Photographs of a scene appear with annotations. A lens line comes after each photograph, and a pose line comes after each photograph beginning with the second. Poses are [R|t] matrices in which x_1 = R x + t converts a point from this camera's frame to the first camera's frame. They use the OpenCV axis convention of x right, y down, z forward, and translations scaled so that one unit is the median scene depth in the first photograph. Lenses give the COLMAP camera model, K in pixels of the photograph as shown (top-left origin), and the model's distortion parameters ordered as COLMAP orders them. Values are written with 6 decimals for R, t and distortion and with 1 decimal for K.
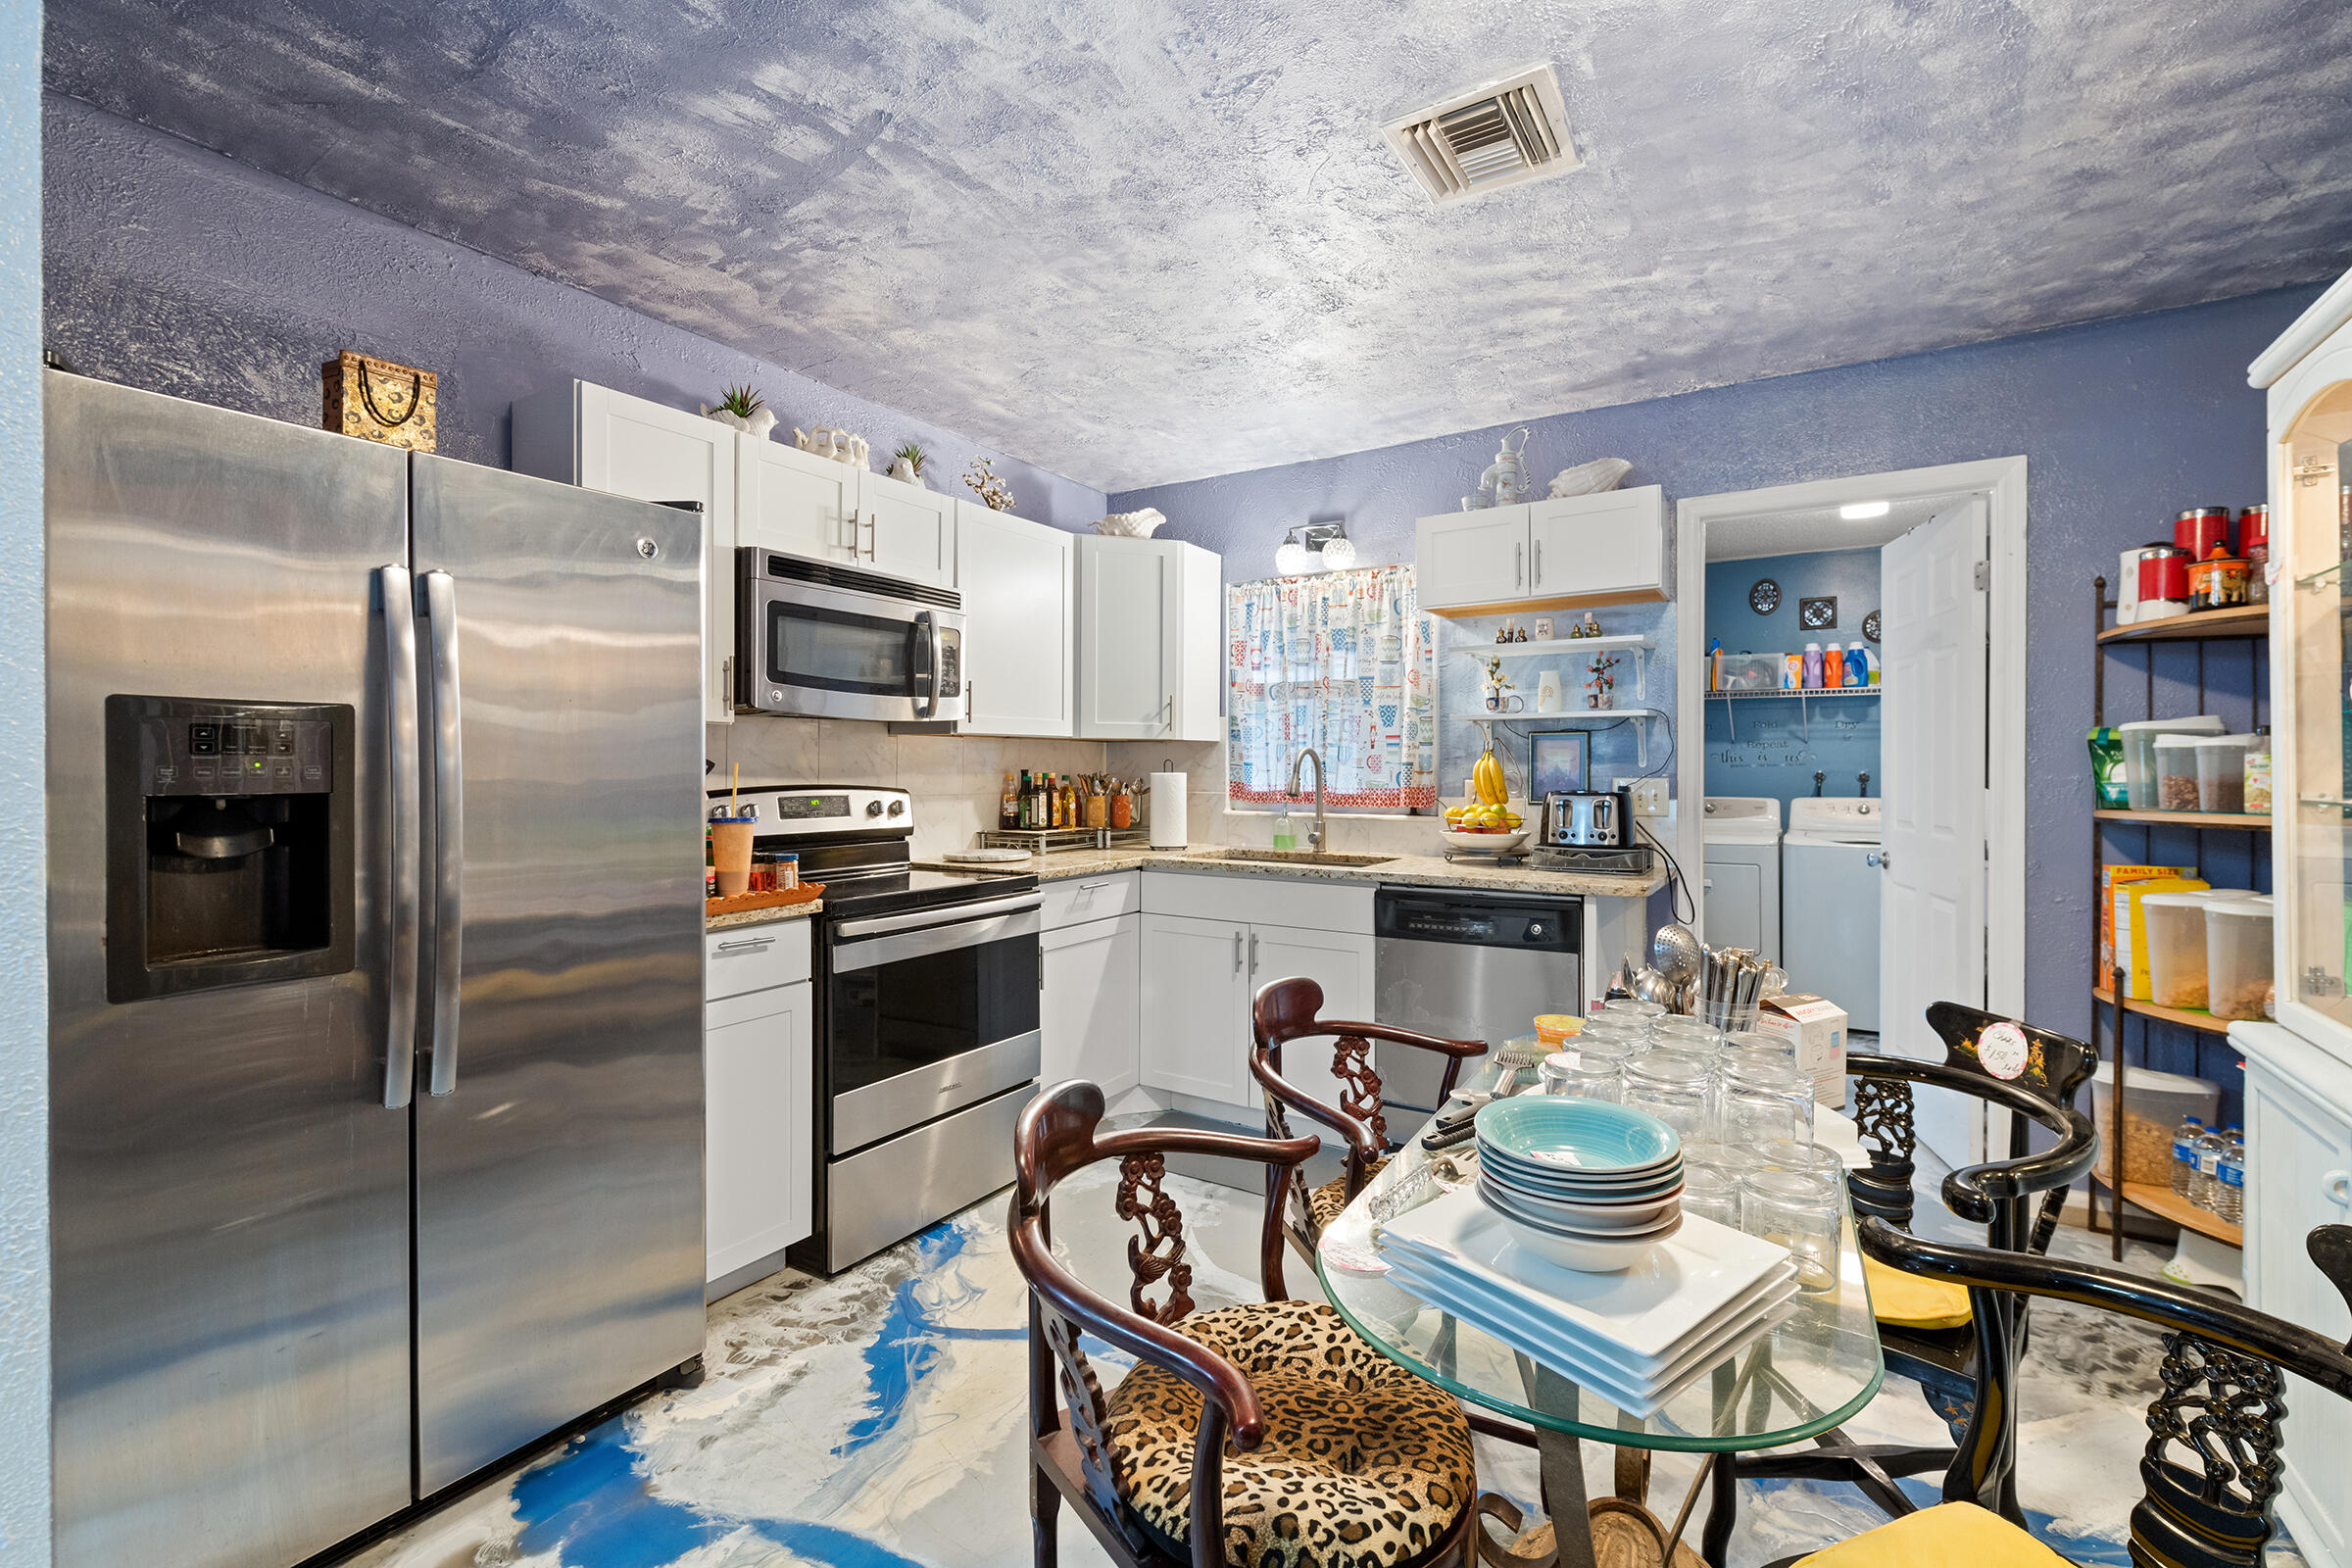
lens RADIAL K [[1054.8, 0, 1178.5], [0, 1054.8, 772.6], [0, 0, 1]] dist [-0.002781, -0.000241]
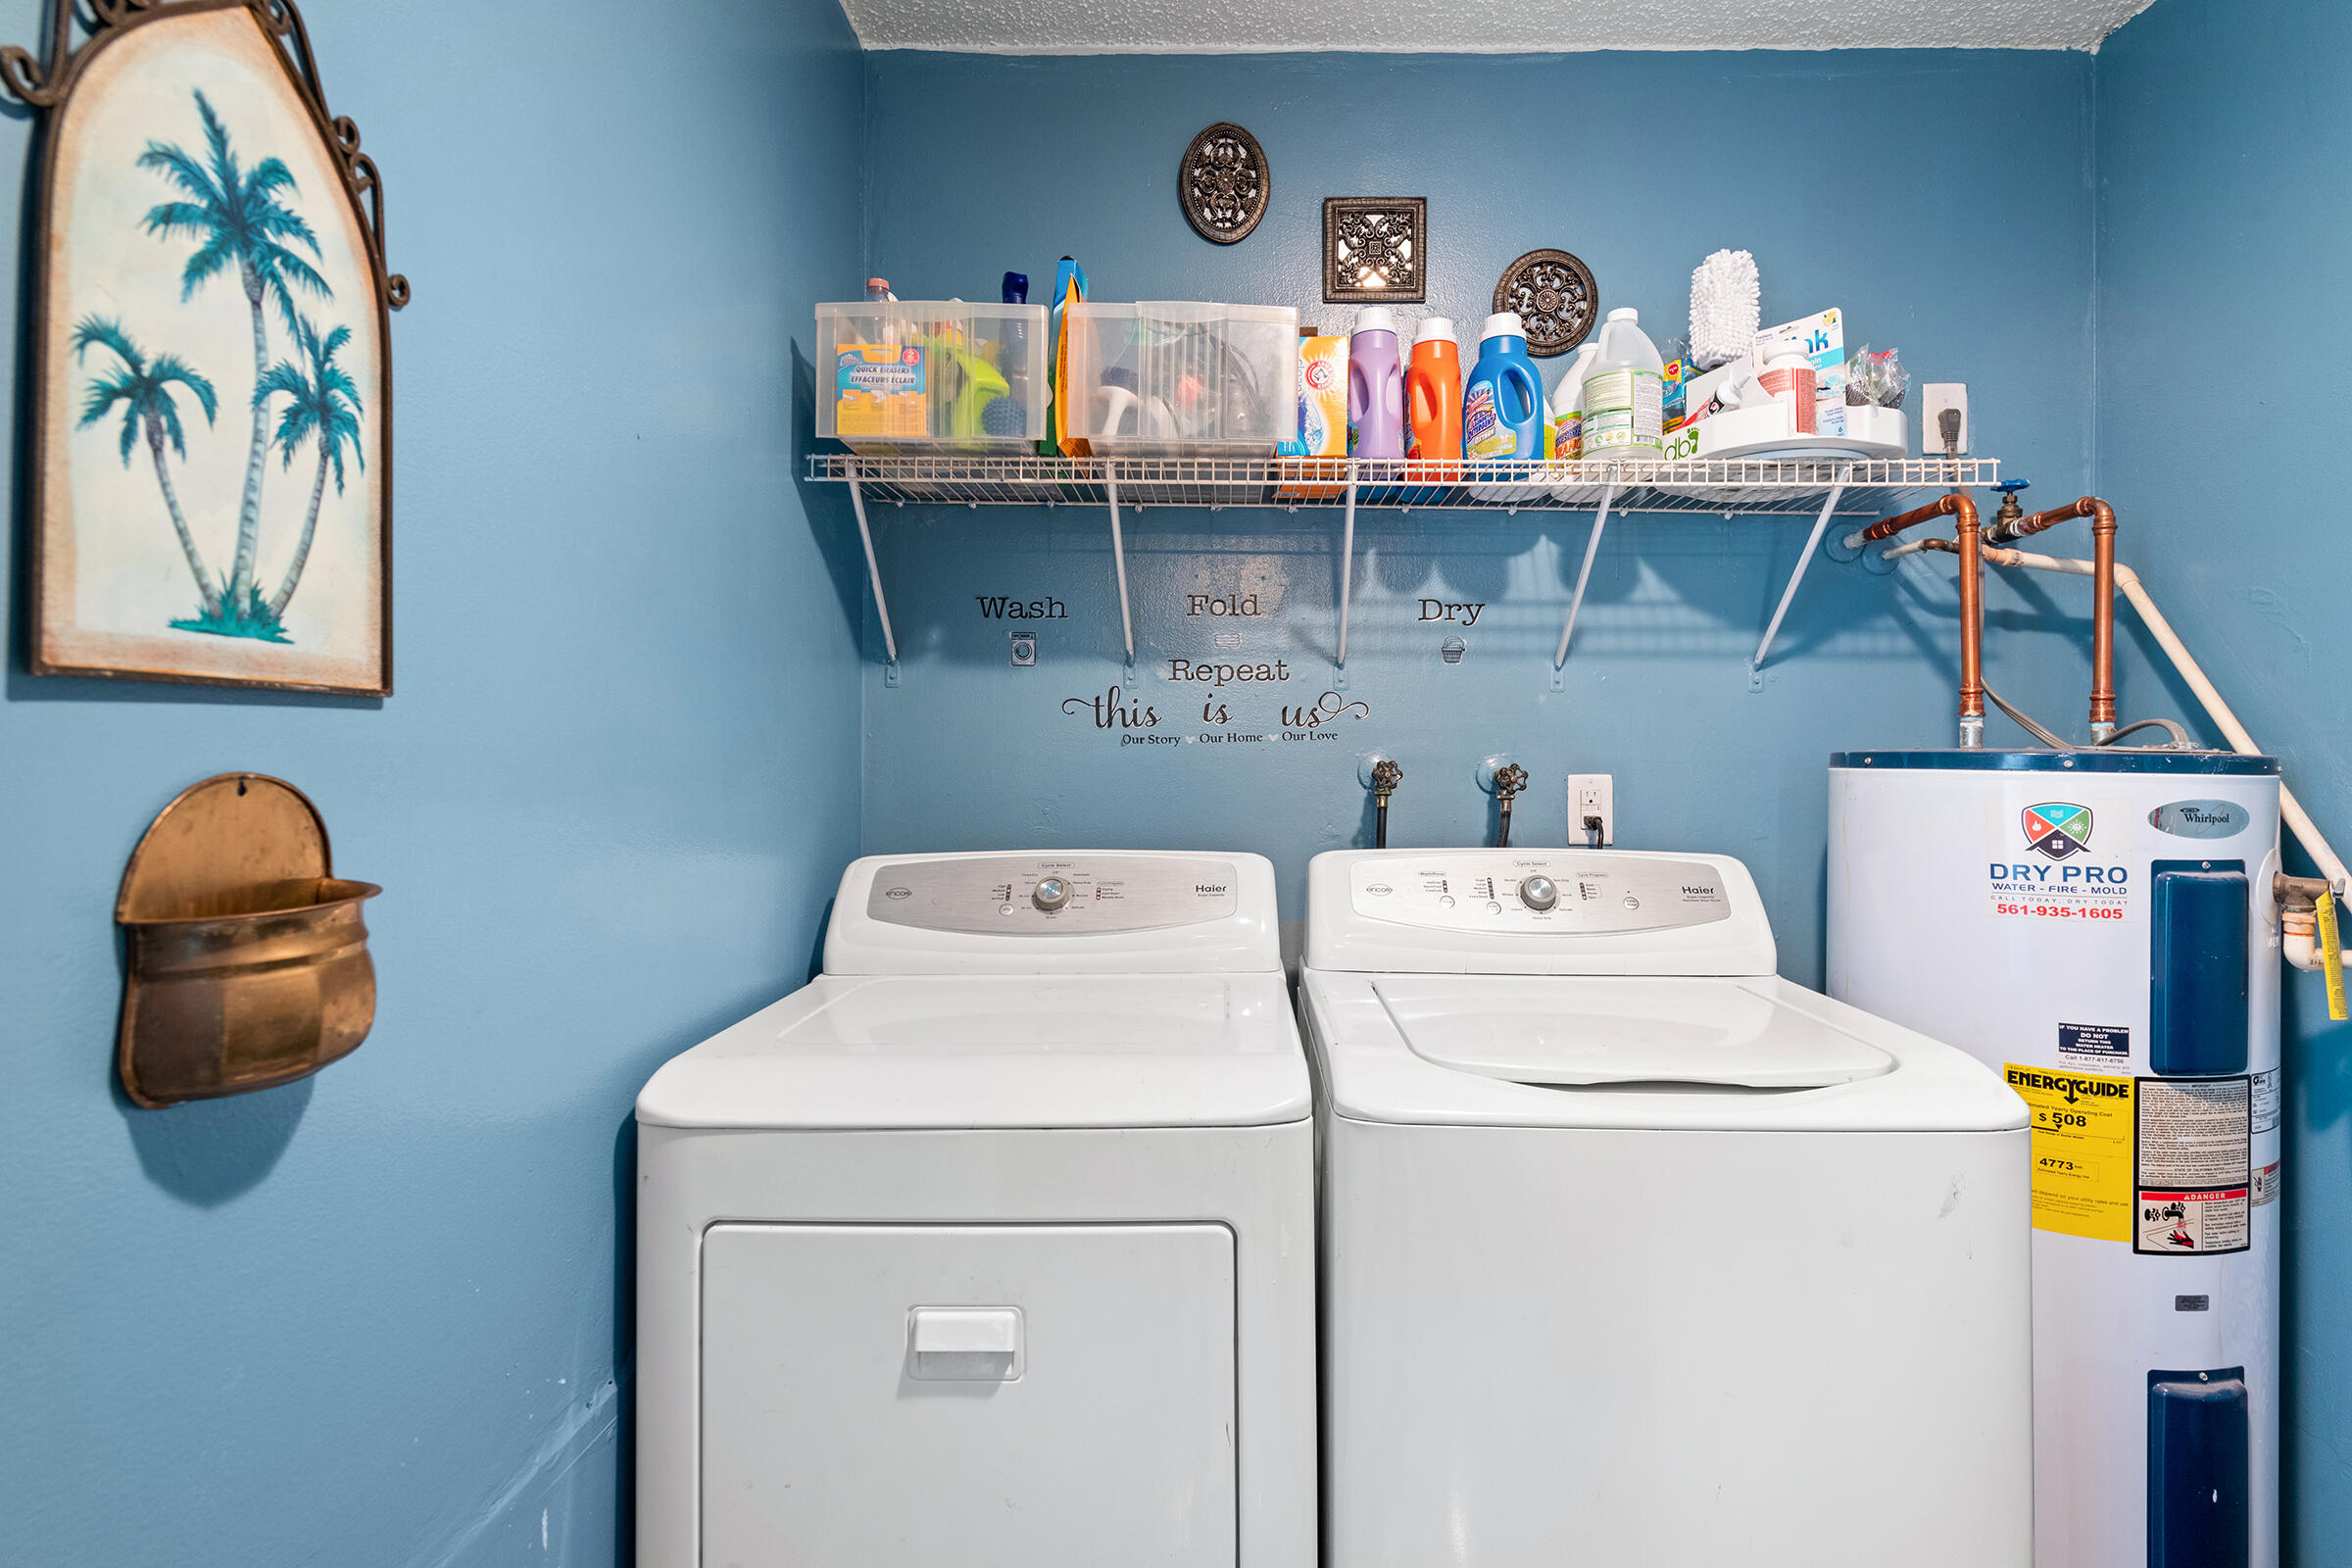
lens RADIAL K [[1219.9, 0, 1179.7], [0, 1219.9, 786.5], [0, 0, 1]] dist [-0.000051, -0.000002]
pose [[0.867433, 0.008417, 0.497482, 0.389660], [-0.006814, 0.999964, -0.005038, 0.008715], [-0.497507, 0.000980, 0.867459, 0.734988]]
